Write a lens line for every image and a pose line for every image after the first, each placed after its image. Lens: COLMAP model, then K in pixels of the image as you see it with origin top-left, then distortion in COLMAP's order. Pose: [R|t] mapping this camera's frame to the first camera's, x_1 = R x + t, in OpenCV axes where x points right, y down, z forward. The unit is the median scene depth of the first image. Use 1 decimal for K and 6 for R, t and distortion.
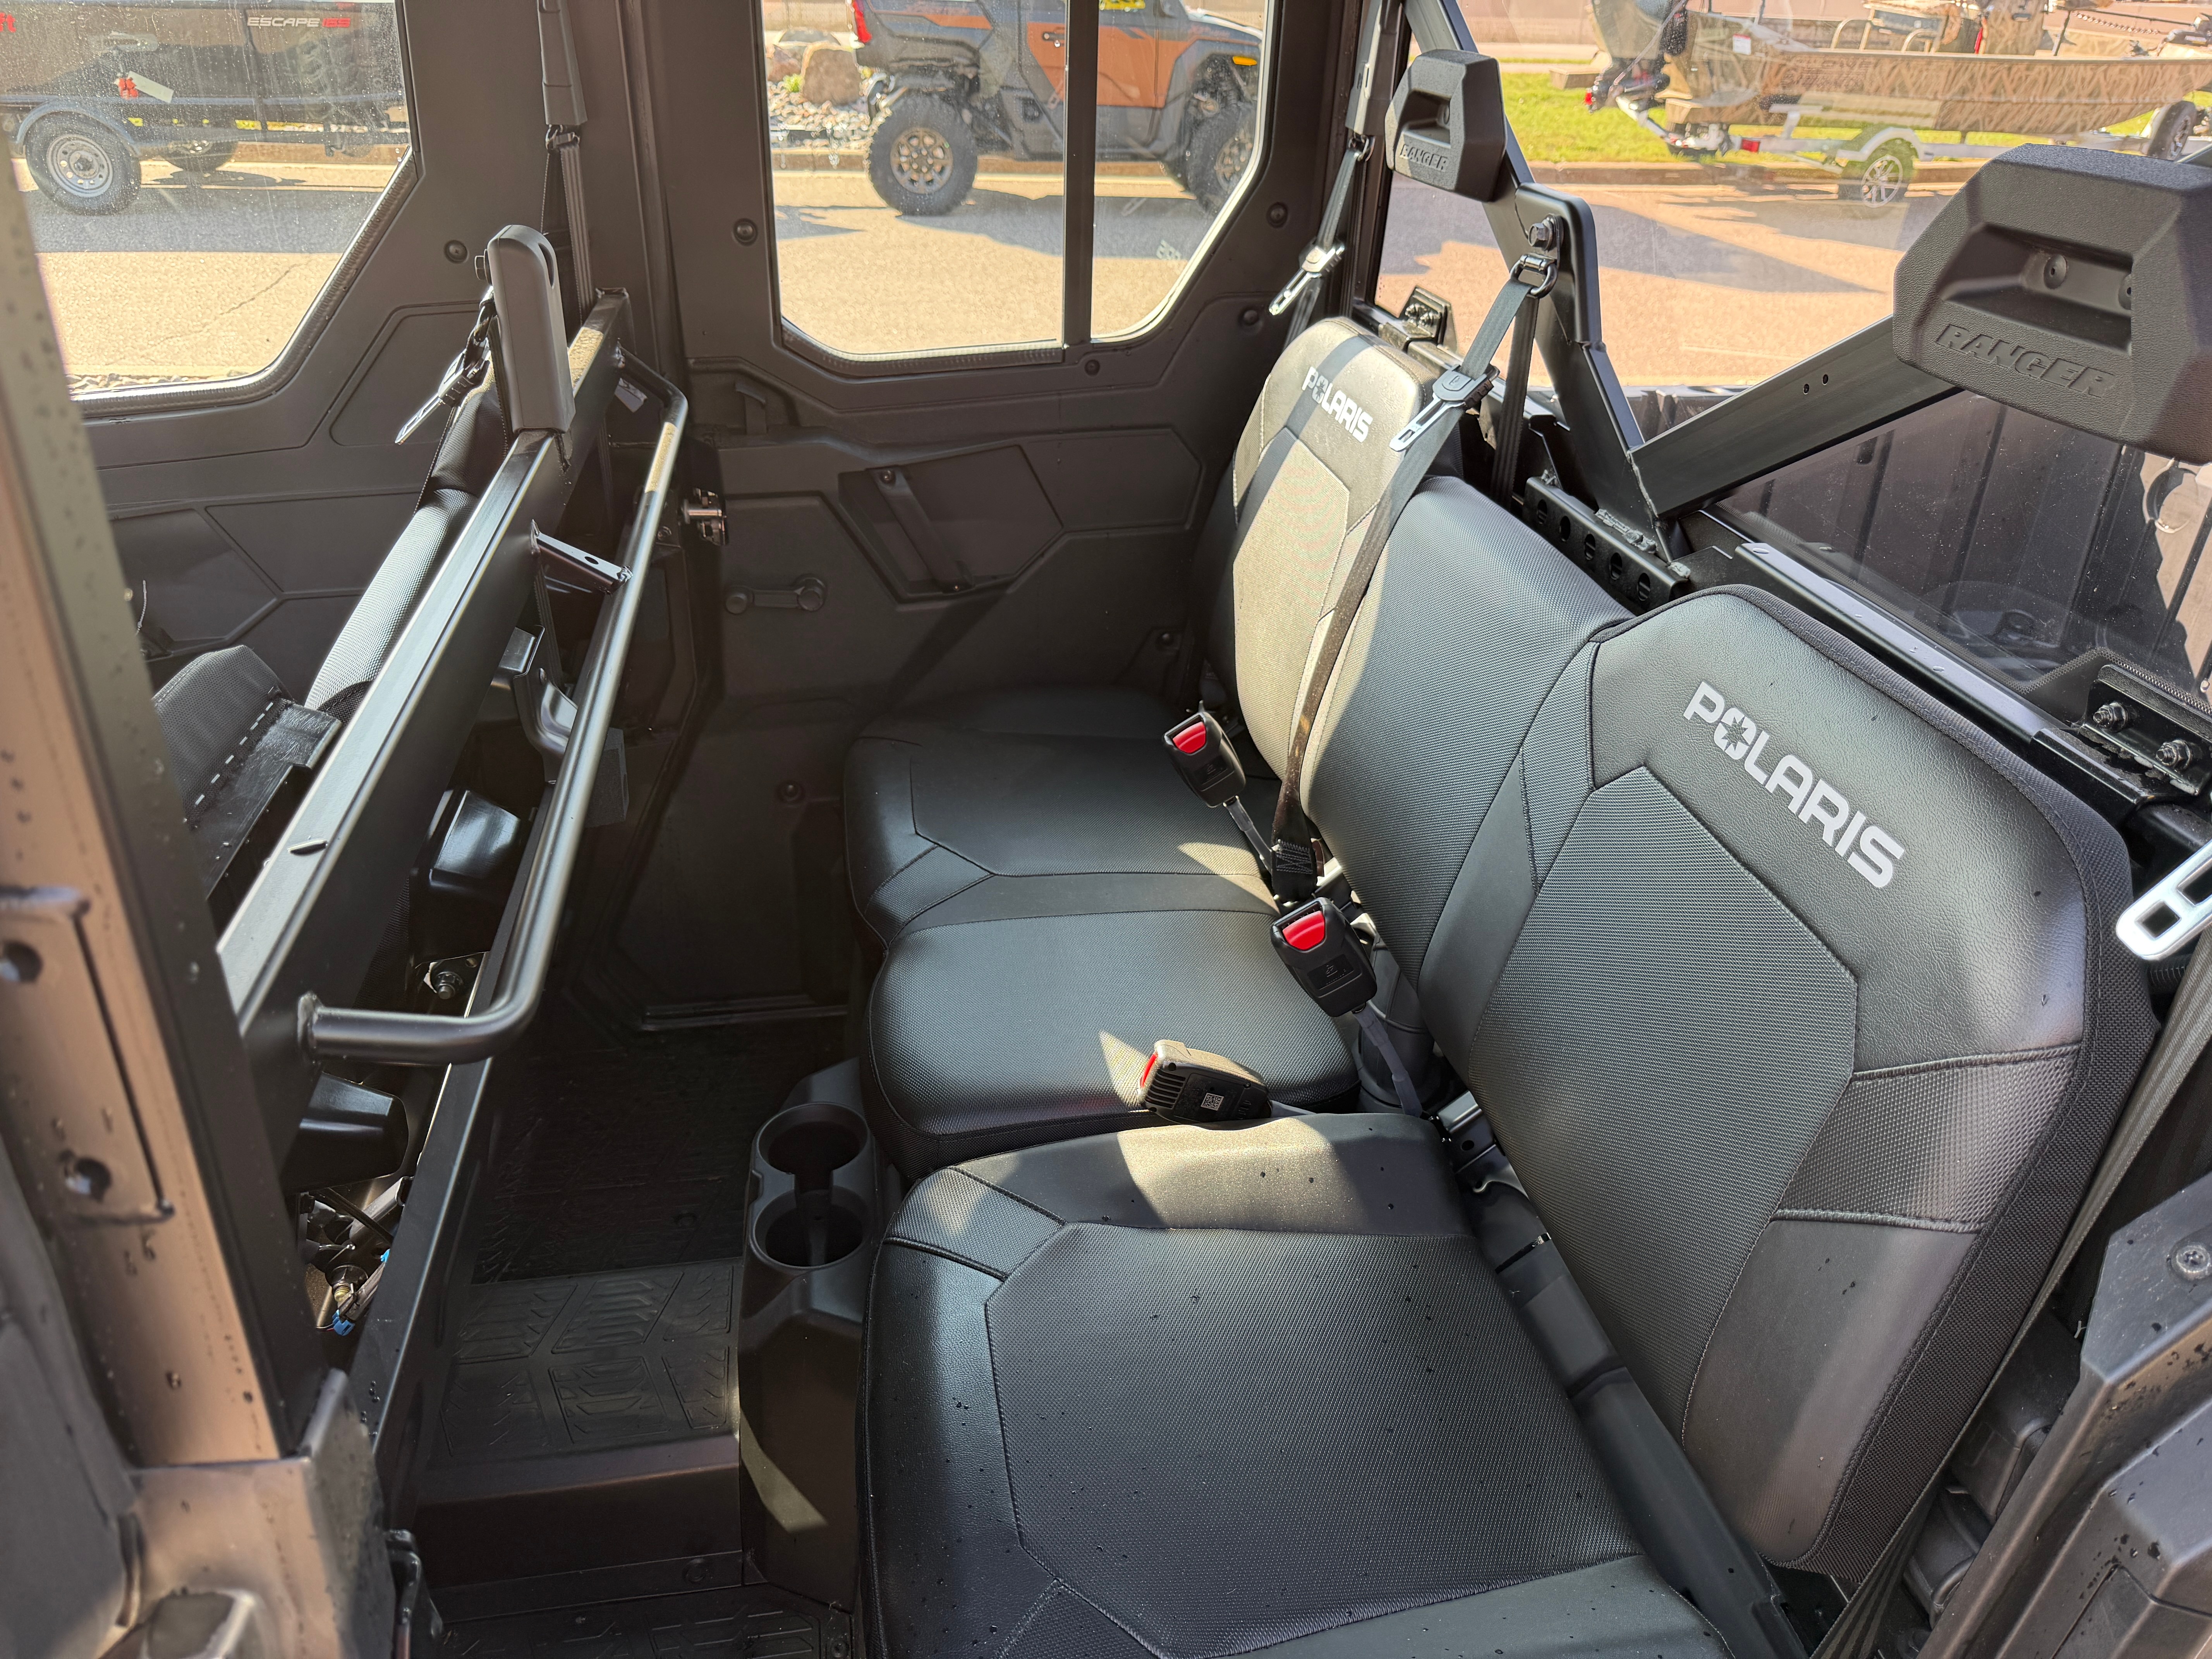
lens RADIAL K [[1584.5, 0, 1009.6], [0, 1584.5, 827.3], [0, 0, 1]] dist [0.003663, -0.053576]
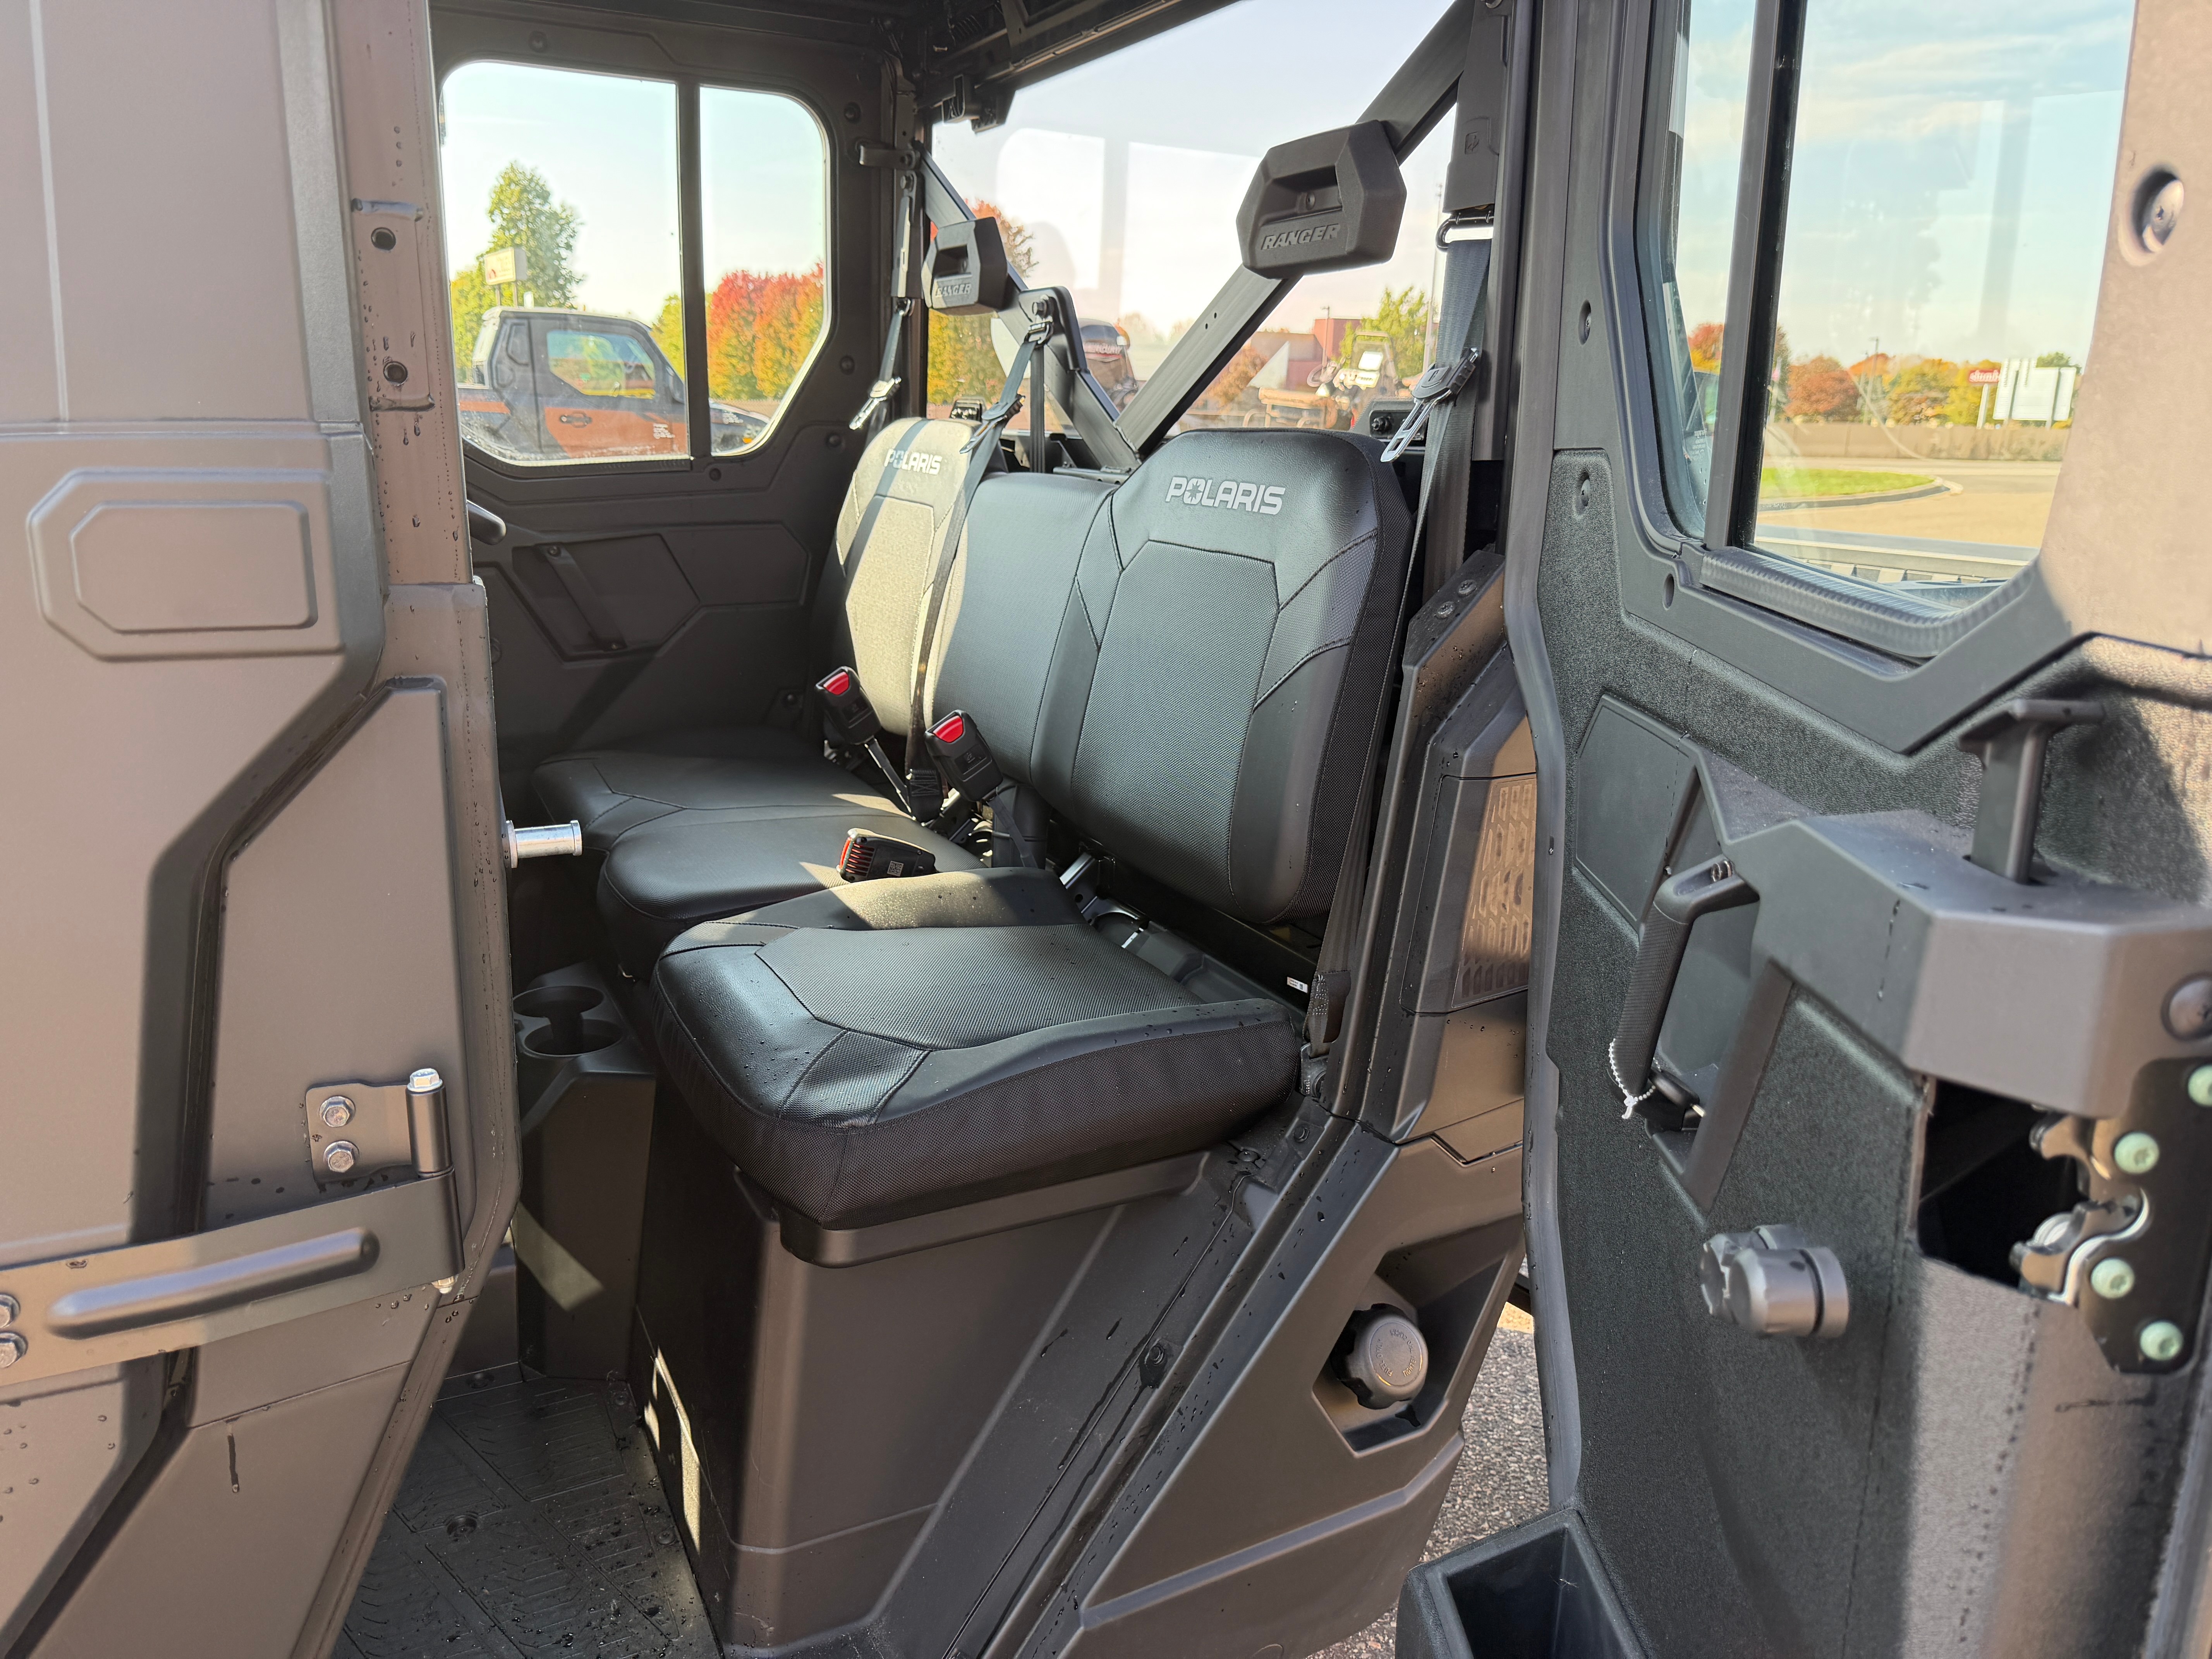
lens RADIAL K [[1626.2, 0, 1106.0], [0, 1626.2, 829.5], [0, 0, 1]] dist [0.006832, 0.001140]
pose [[0.938684, -0.069948, 0.337608, -0.128530], [0.150108, 0.964440, -0.217540, 0.356487], [-0.310386, 0.254879, 0.915804, -0.248755]]
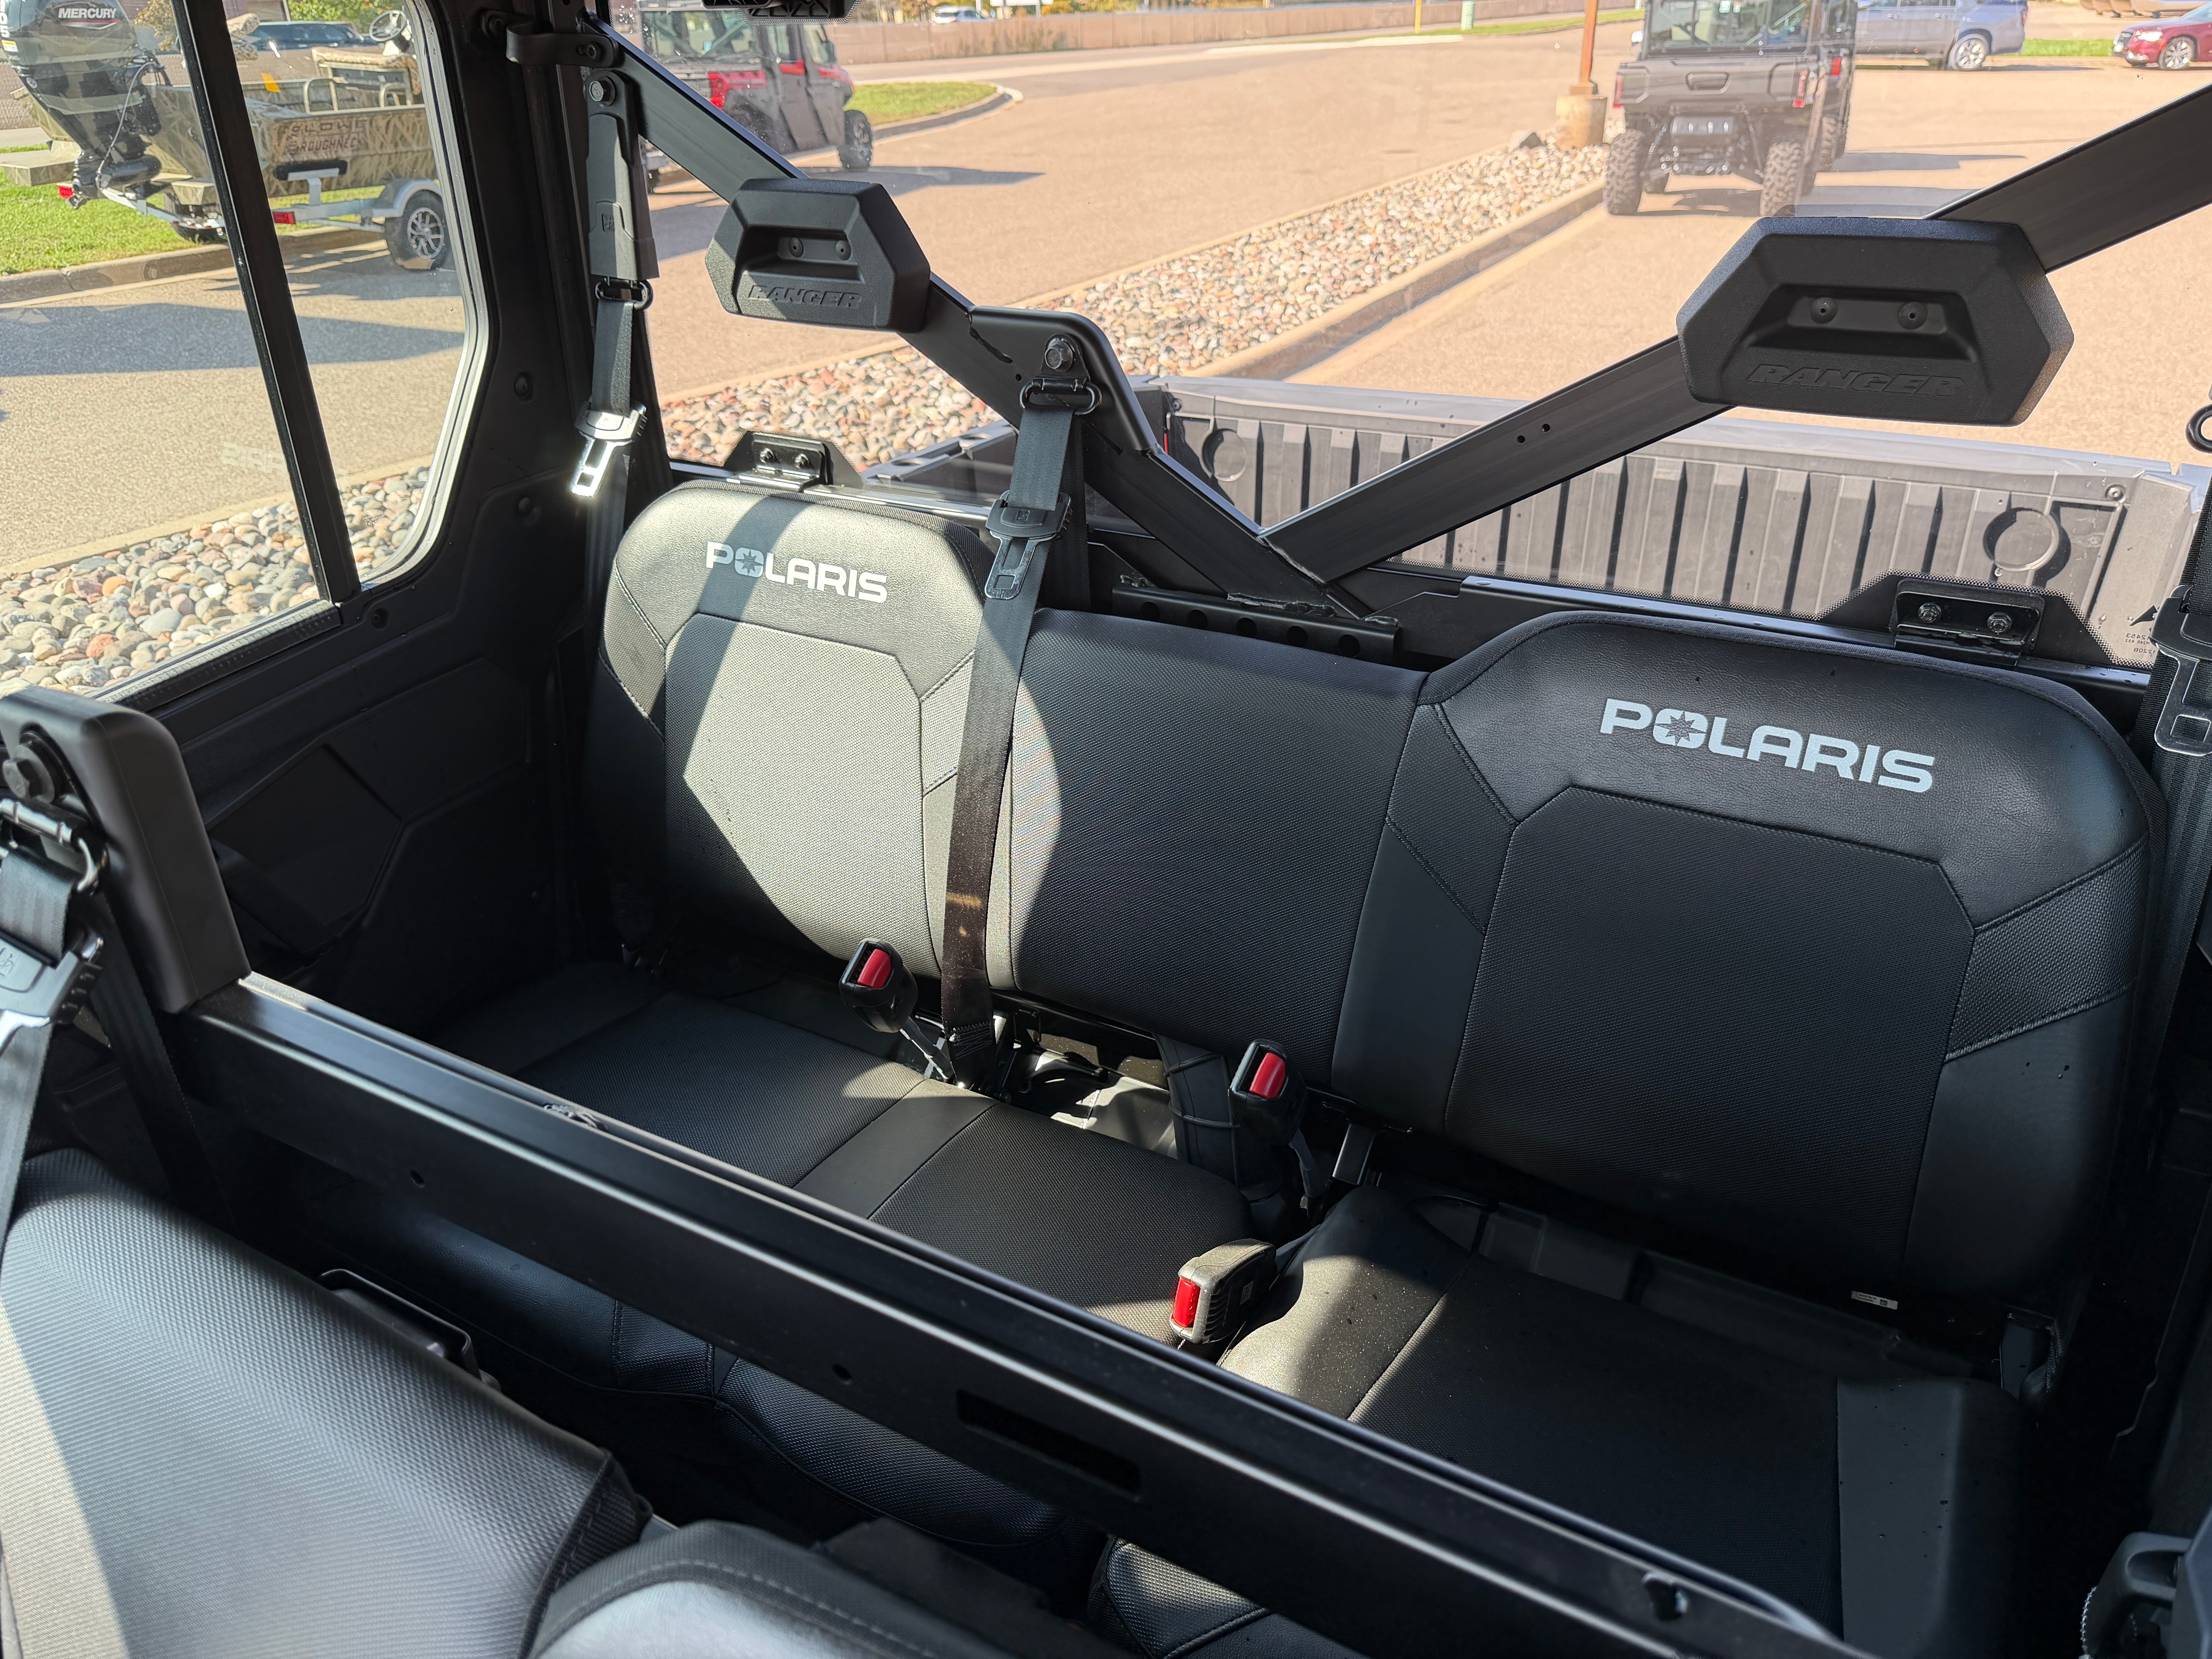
lens RADIAL K [[1594.0, 0, 1106.0], [0, 1594.0, 829.5], [0, 0, 1]] dist [0.007623, -0.030872]
pose [[0.600282, -0.387845, 0.699455, -0.365559], [0.410768, 0.899899, 0.146463, -0.189395], [-0.686244, 0.199395, 0.699508, 0.264796]]
